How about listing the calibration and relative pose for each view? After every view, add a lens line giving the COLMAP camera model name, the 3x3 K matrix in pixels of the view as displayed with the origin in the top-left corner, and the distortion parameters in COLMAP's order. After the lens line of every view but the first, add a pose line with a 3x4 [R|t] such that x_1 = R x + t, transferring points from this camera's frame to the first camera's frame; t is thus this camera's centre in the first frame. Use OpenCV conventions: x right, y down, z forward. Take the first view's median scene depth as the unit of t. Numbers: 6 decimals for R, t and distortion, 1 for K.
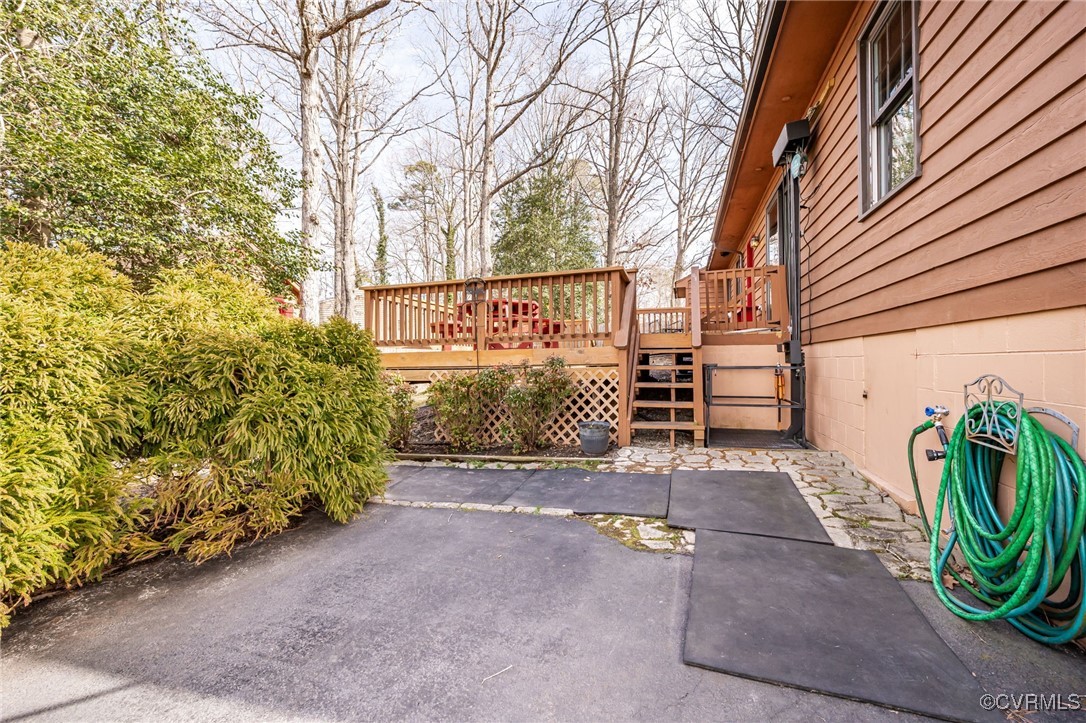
lens RADIAL K [[423.7, 0, 540.2], [0, 423.7, 360.4], [0, 0, 1]] dist [-0.000827, -0.000272]
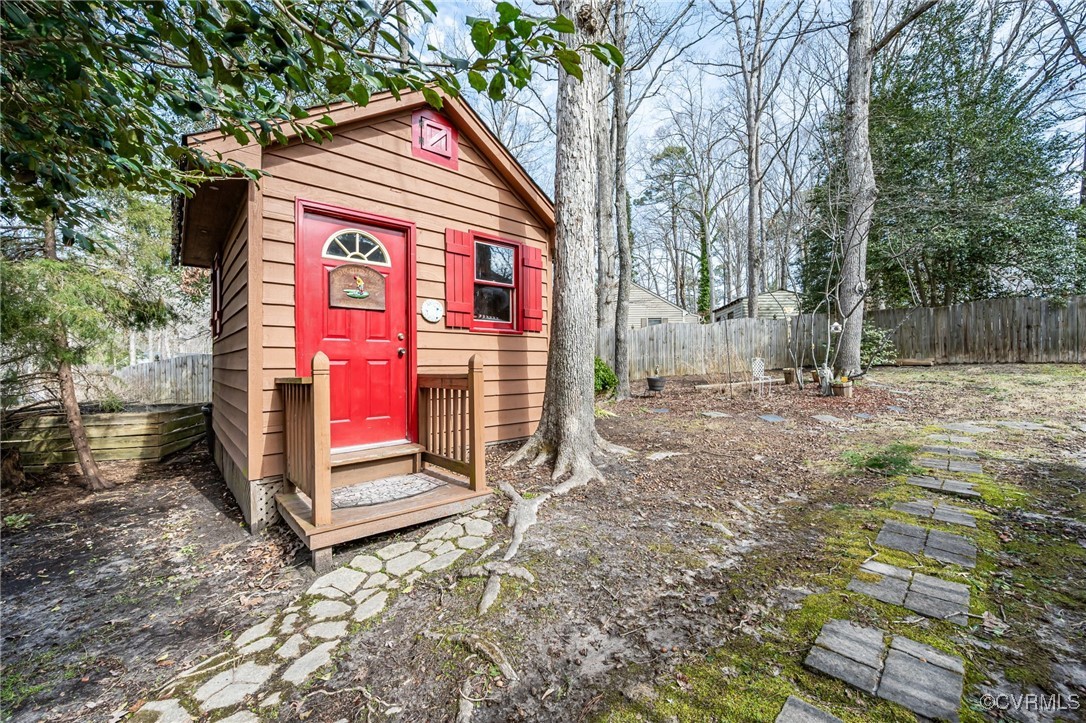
lens RADIAL K [[423.7, 0, 540.2], [0, 423.7, 360.4], [0, 0, 1]] dist [-0.000827, -0.000272]
pose [[0.856573, -0.001469, -0.516024, -0.054556], [-0.005859, 0.999904, -0.012571, -0.000809], [0.515993, 0.013791, 0.856482, 0.096155]]
